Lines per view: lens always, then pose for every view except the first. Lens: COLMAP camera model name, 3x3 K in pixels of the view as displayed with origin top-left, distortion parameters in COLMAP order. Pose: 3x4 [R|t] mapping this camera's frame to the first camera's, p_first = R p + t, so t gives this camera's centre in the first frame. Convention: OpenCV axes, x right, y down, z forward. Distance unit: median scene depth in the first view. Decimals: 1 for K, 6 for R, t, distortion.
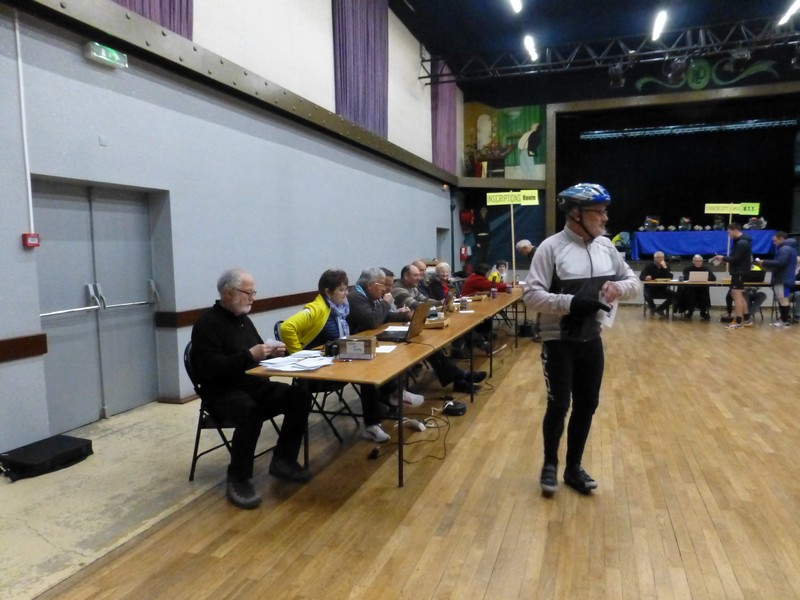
lens RADIAL K [[574.6, 0, 401.1], [0, 574.6, 296.4], [0, 0, 1]] dist [-0.058830, 0.024013]
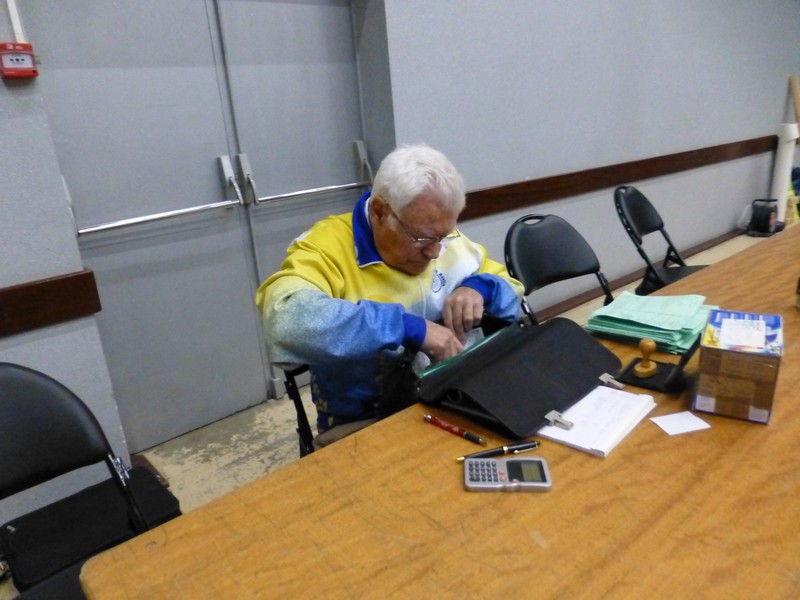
lens RADIAL K [[574.6, 0, 402.1], [0, 574.6, 300.2], [0, 0, 1]] dist [-0.058830, 0.024013]
pose [[0.856560, 0.121099, -0.501638, -0.128446], [0.011244, 0.967466, 0.252752, -0.020698], [0.515926, -0.222137, 0.827330, 0.561078]]
